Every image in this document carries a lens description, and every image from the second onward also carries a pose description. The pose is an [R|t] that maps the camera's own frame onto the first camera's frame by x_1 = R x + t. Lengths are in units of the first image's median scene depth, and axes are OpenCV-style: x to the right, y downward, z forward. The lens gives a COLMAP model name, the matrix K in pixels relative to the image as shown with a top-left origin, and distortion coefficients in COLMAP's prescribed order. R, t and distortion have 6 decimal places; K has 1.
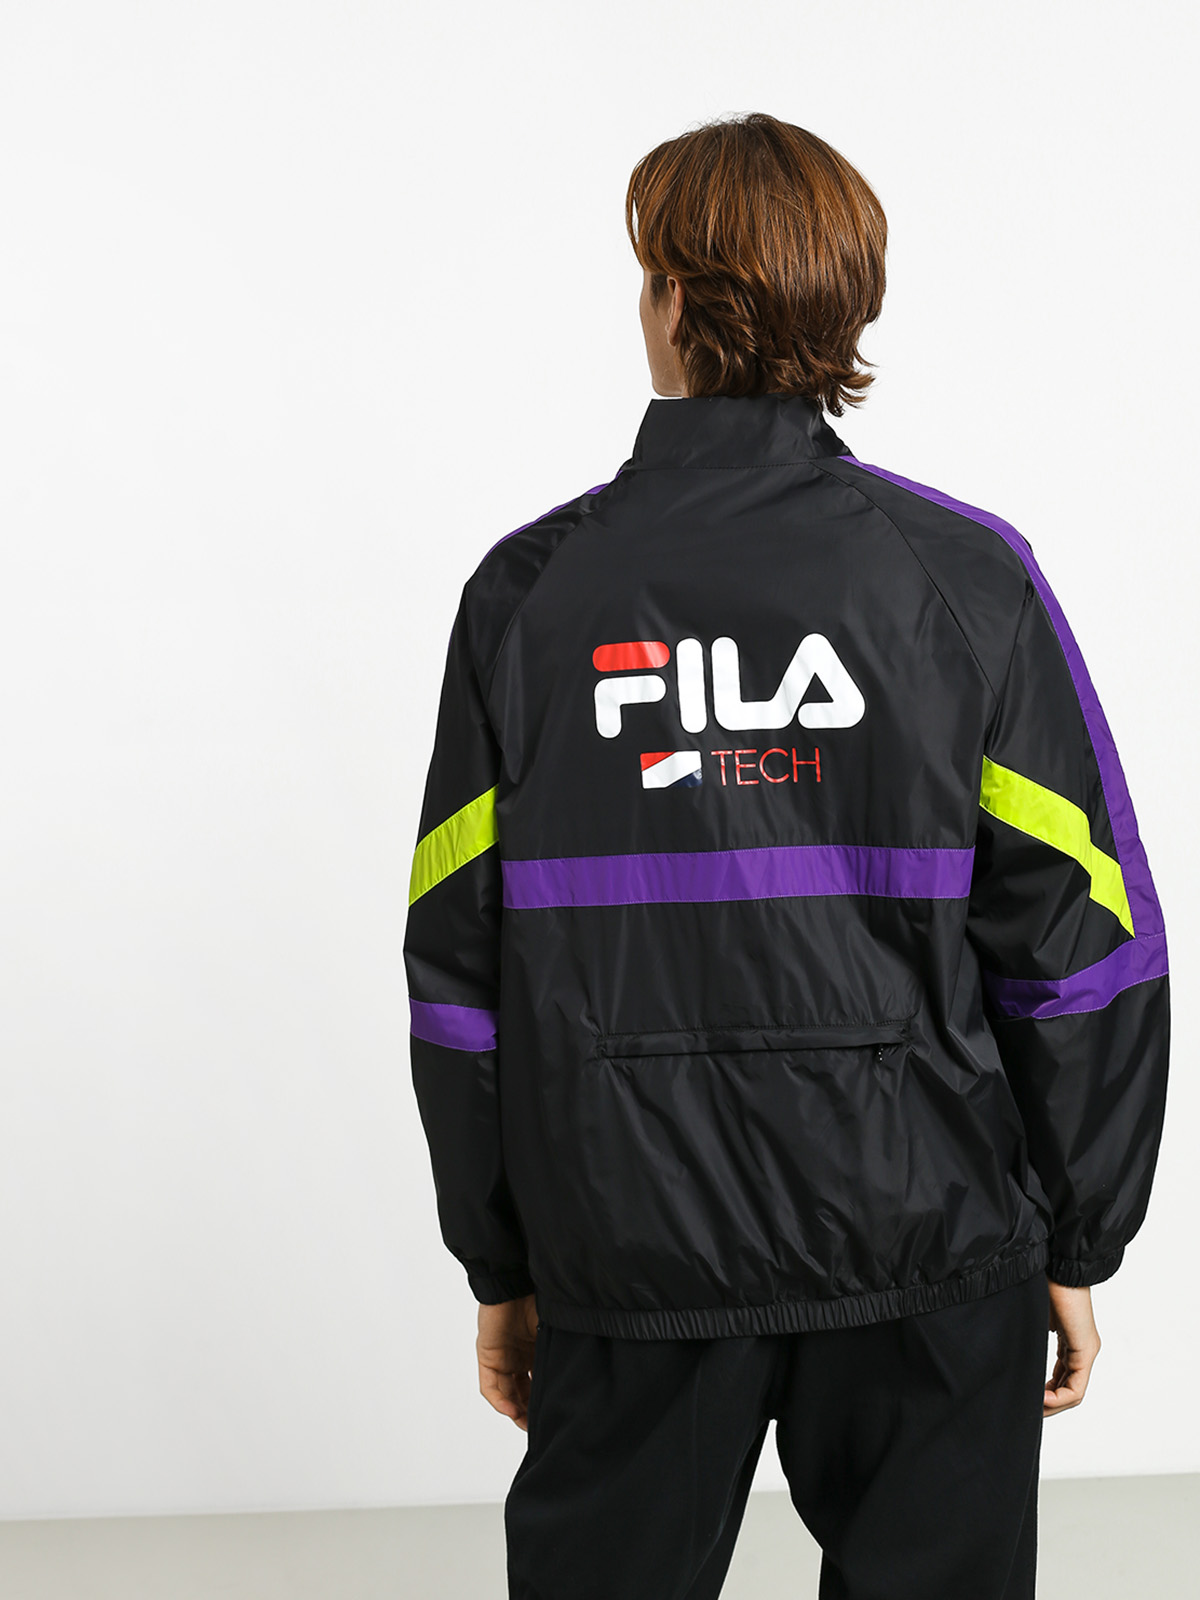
lens RADIAL K [[2882.2, 0, 600.0], [0, 2882.2, 800.0], [0, 0, 1]] dist [0.113012, -0.062264]
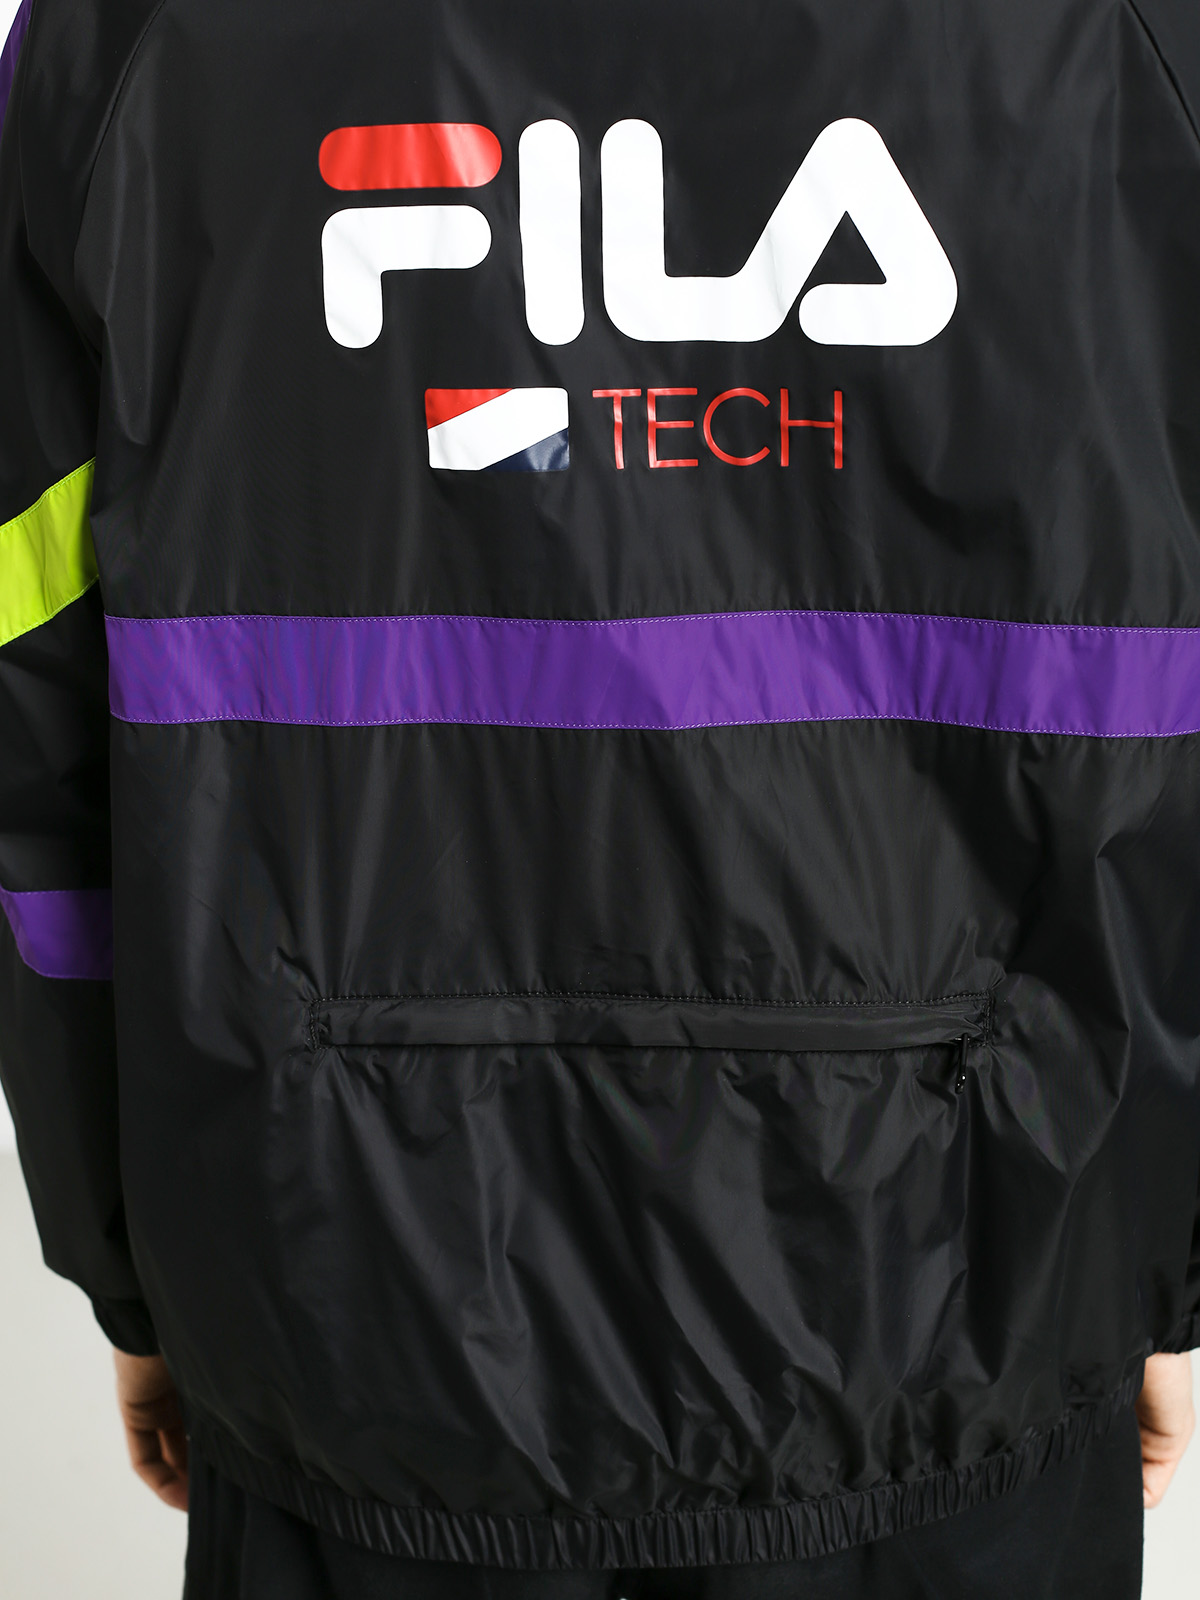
lens RADIAL K [[2882.2, 0, 600.0], [0, 2882.2, 800.0], [0, 0, 1]] dist [0.113012, -0.062264]
pose [[0.989530, 0.009335, 0.144027, -0.022409], [-0.031191, 0.988157, 0.150245, -0.021051], [-0.140918, -0.153164, 0.978102, 0.560225]]
